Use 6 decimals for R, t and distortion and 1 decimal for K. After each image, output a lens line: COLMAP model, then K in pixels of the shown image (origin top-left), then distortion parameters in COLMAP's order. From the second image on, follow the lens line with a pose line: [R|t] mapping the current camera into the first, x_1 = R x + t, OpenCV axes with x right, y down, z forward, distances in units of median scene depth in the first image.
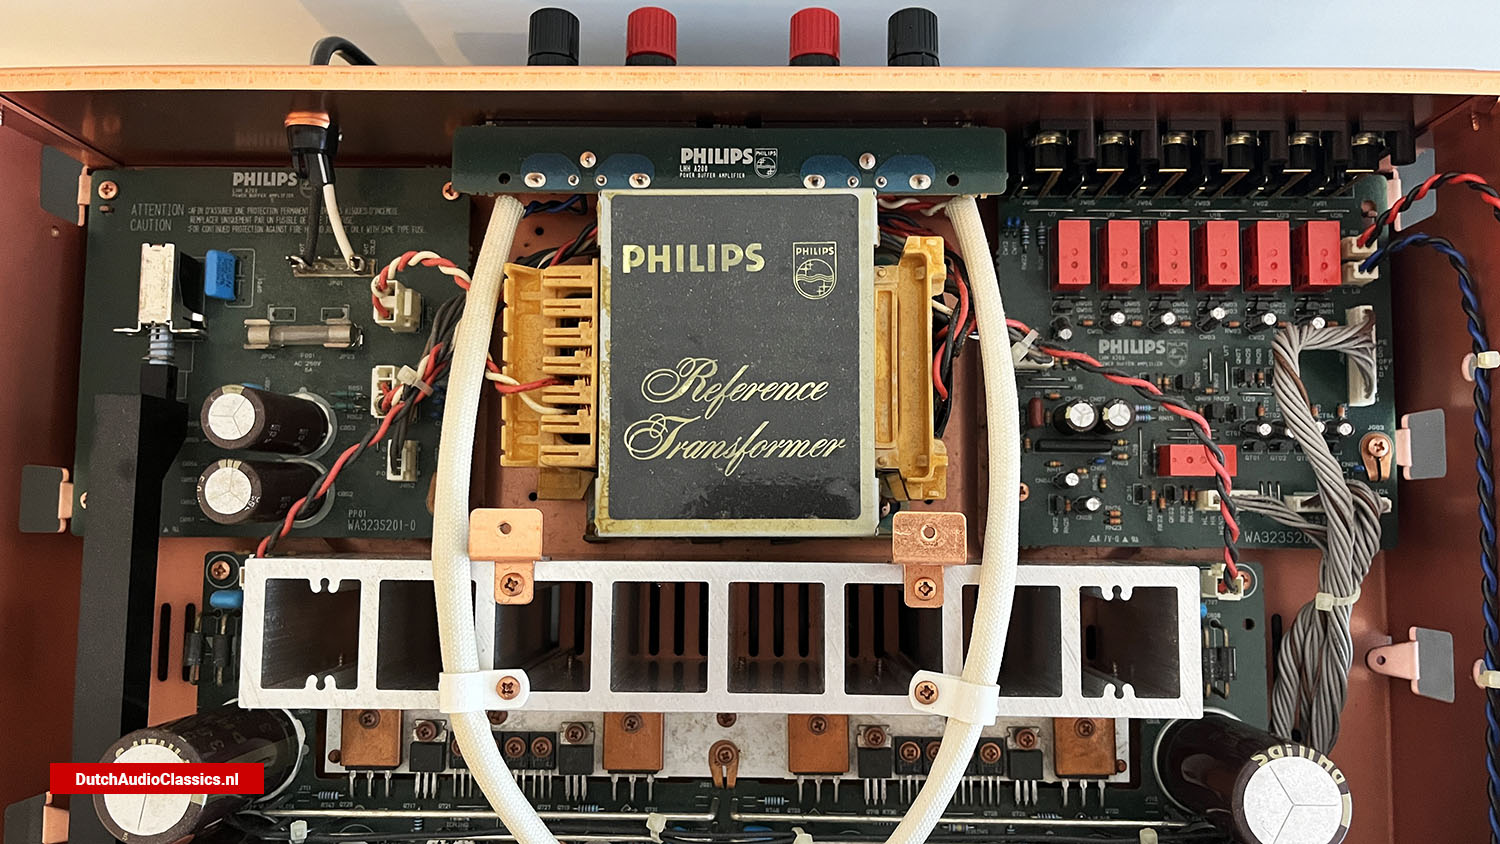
lens RADIAL K [[1181.1, 0, 752.8], [0, 1181.1, 435.8], [0, 0, 1]] dist [0.042042, -0.070498]
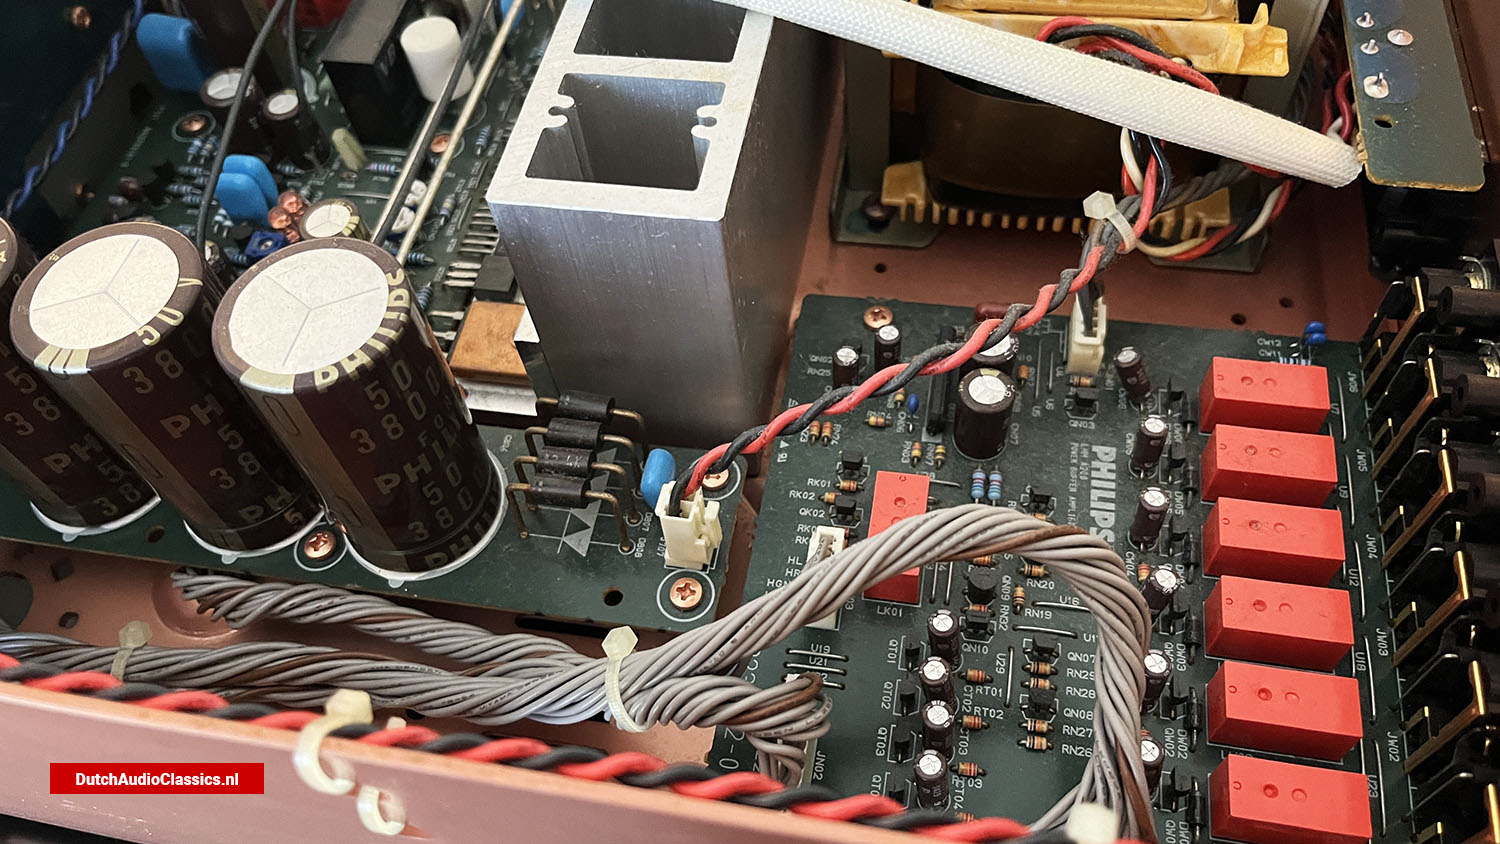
lens RADIAL K [[1181.1, 0, 752.8], [0, 1181.1, 435.8], [0, 0, 1]] dist [0.042042, -0.070498]
pose [[-0.167316, 0.836689, -0.521495, 0.687671], [-0.972809, -0.054184, 0.225181, -0.039712], [0.160150, 0.544991, 0.823005, 0.507410]]
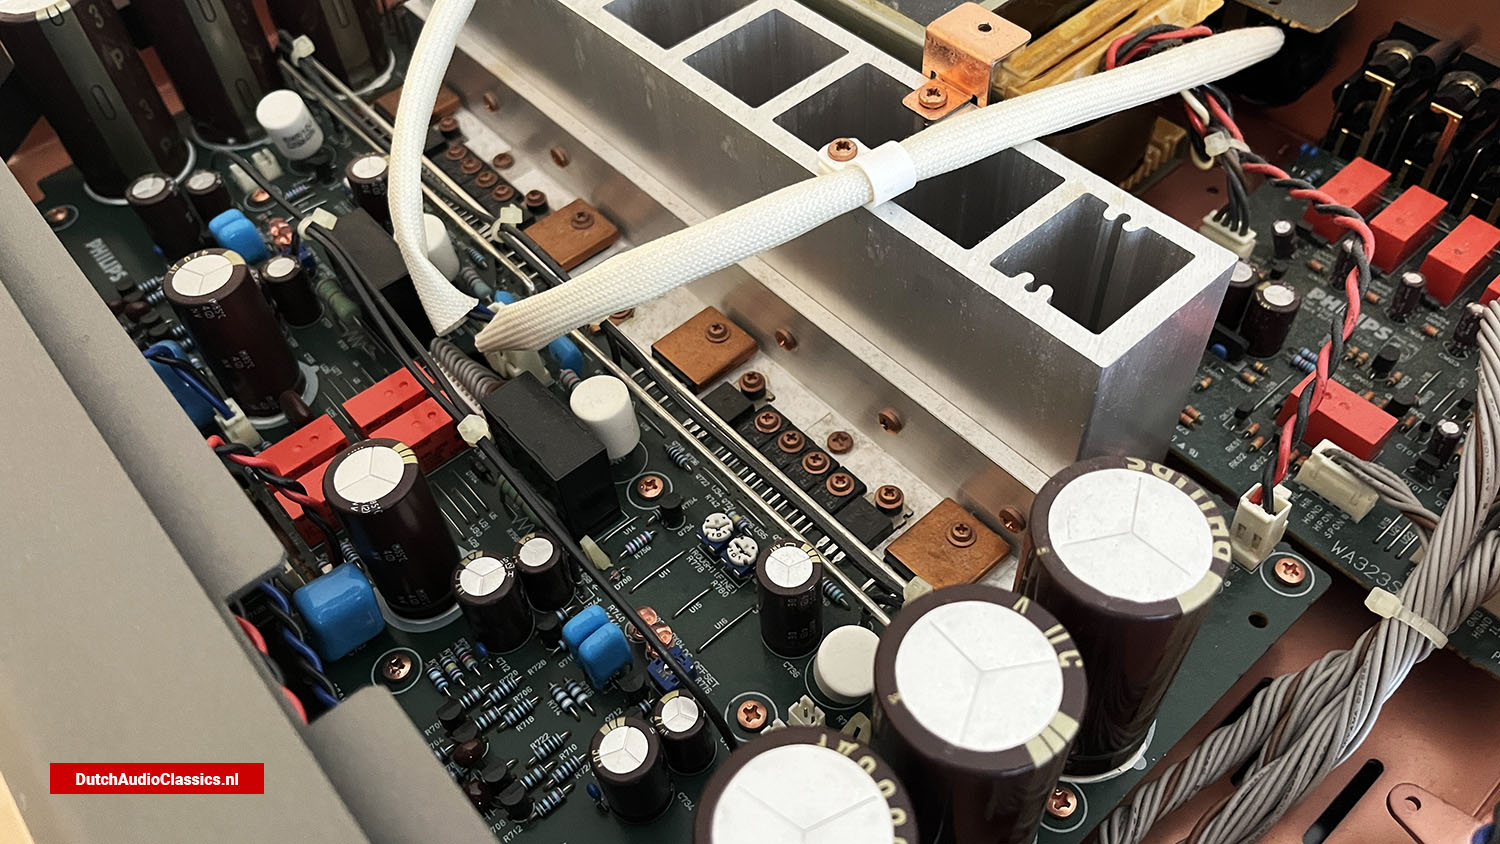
lens RADIAL K [[1181.1, 0, 752.8], [0, 1181.1, 435.8], [0, 0, 1]] dist [0.042042, -0.070498]
pose [[0.665096, 0.573695, -0.478039, 0.516993], [-0.738074, 0.602360, -0.303989, 0.536167], [0.113555, 0.555009, 0.824057, 0.392641]]
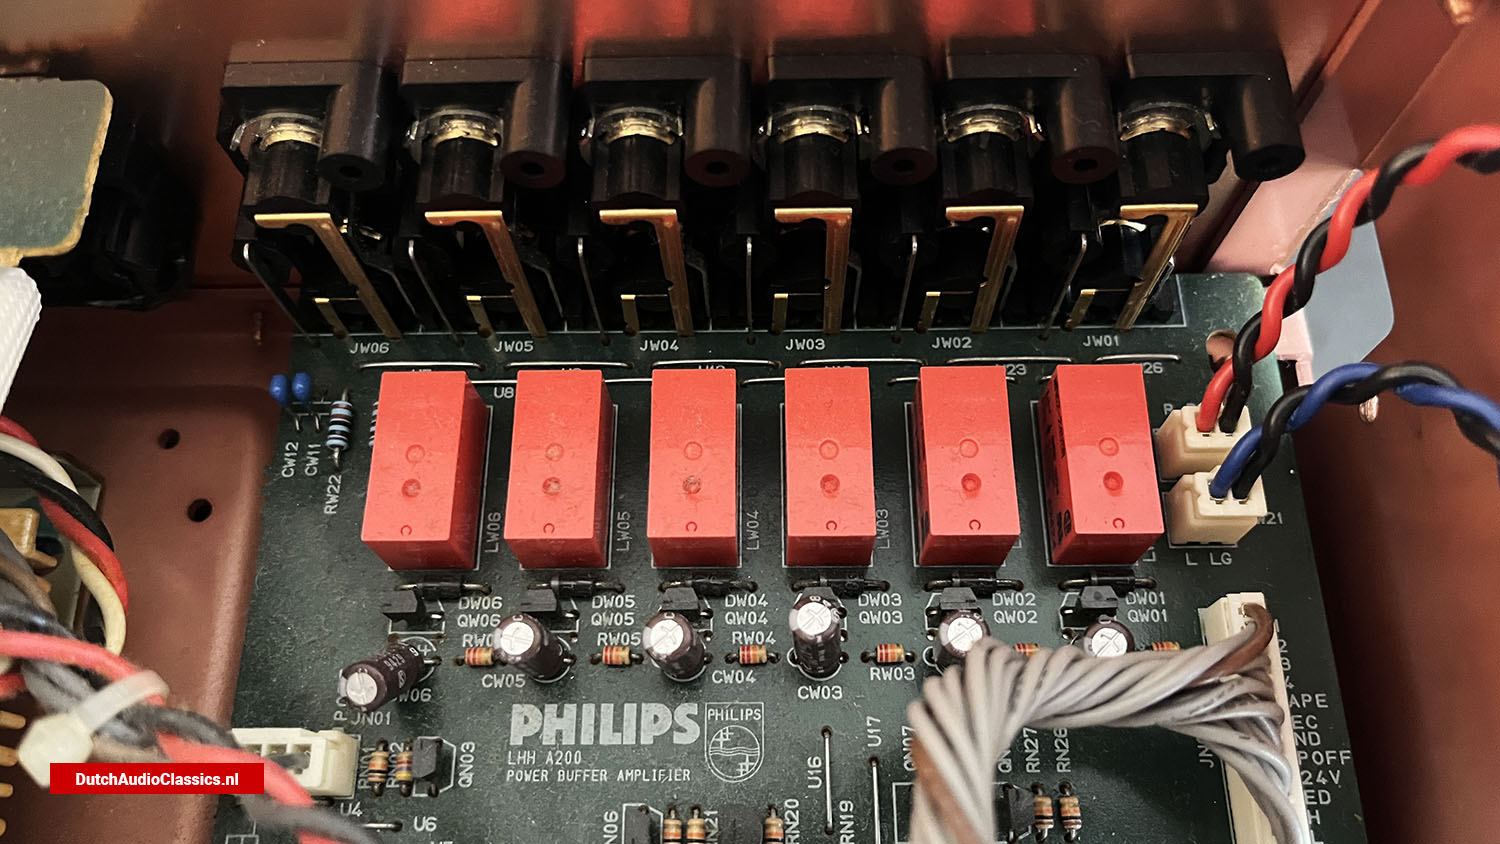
lens RADIAL K [[1181.1, 0, 752.8], [0, 1181.1, 435.8], [0, 0, 1]] dist [0.042042, -0.070498]
pose [[0.999867, -0.016012, 0.003204, 0.394164], [0.016216, 0.950660, -0.309809, -0.050986], [0.001914, 0.309820, 0.950793, 0.695313]]
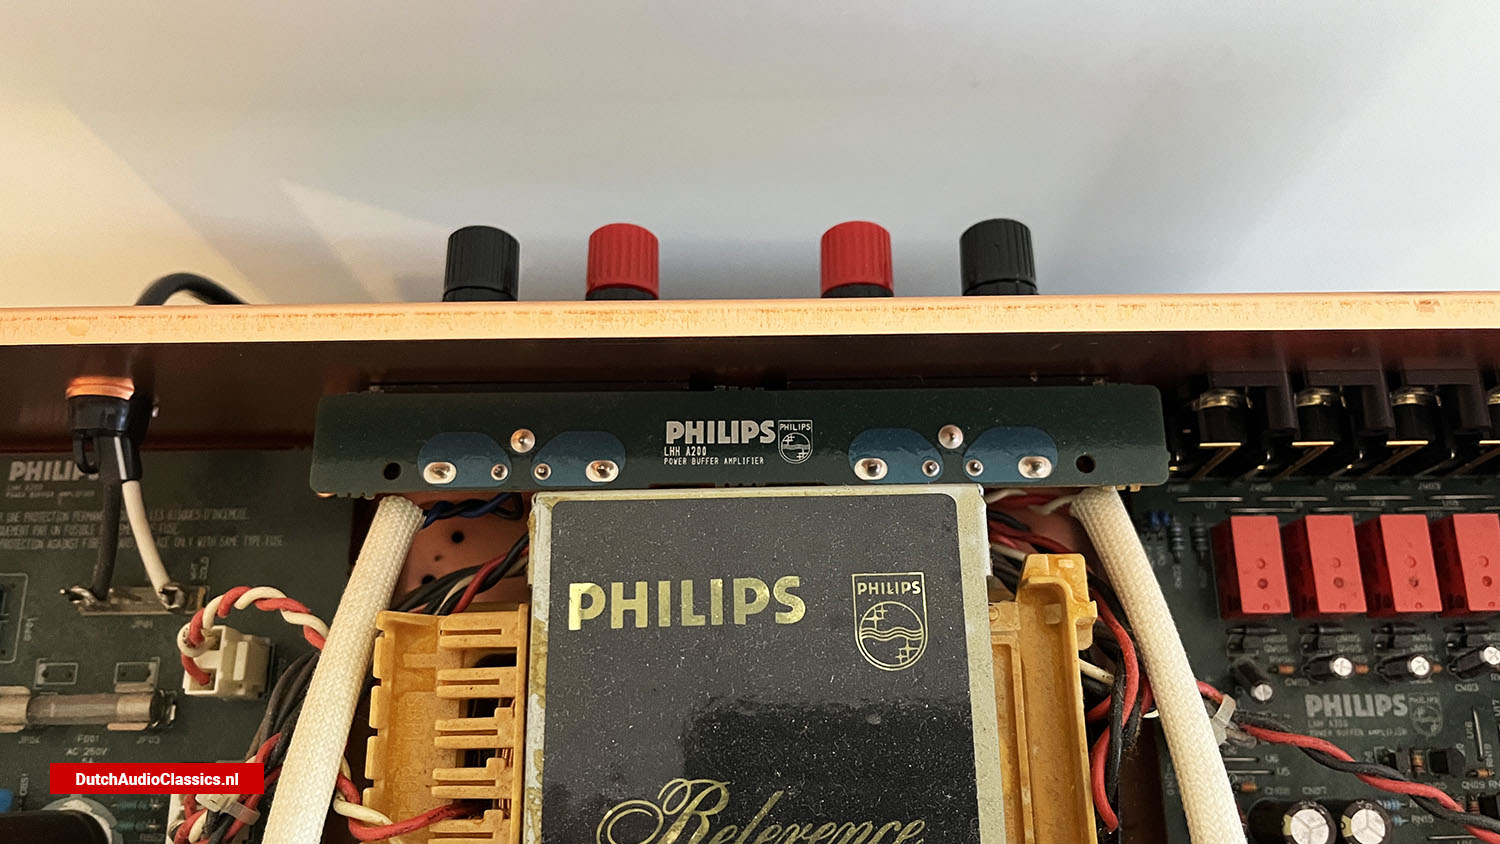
lens RADIAL K [[1181.1, 0, 752.8], [0, 1181.1, 435.8], [0, 0, 1]] dist [0.042042, -0.070498]
pose [[0.999749, -0.014367, 0.017173, -0.023722], [0.017534, 0.979349, -0.201417, -0.102515], [-0.013924, 0.201668, 0.979355, 0.360837]]
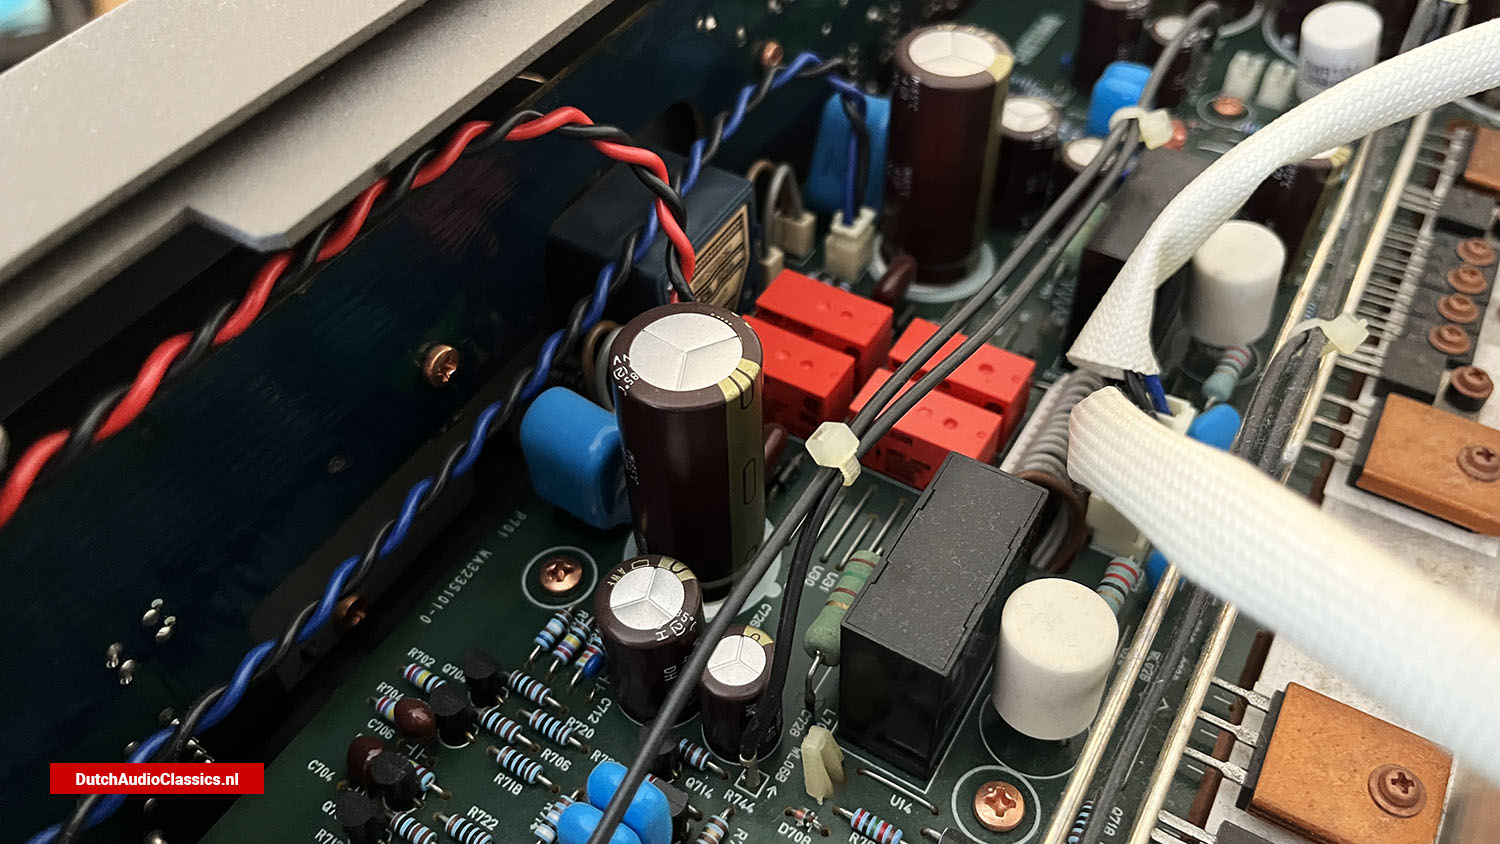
lens RADIAL K [[1181.1, 0, 752.8], [0, 1181.1, 435.8], [0, 0, 1]] dist [0.042042, -0.070498]
pose [[-0.502768, 0.664389, -0.553002, 0.306030], [-0.857917, -0.305185, 0.413328, 0.311934], [0.105842, 0.682238, 0.723428, 0.649898]]
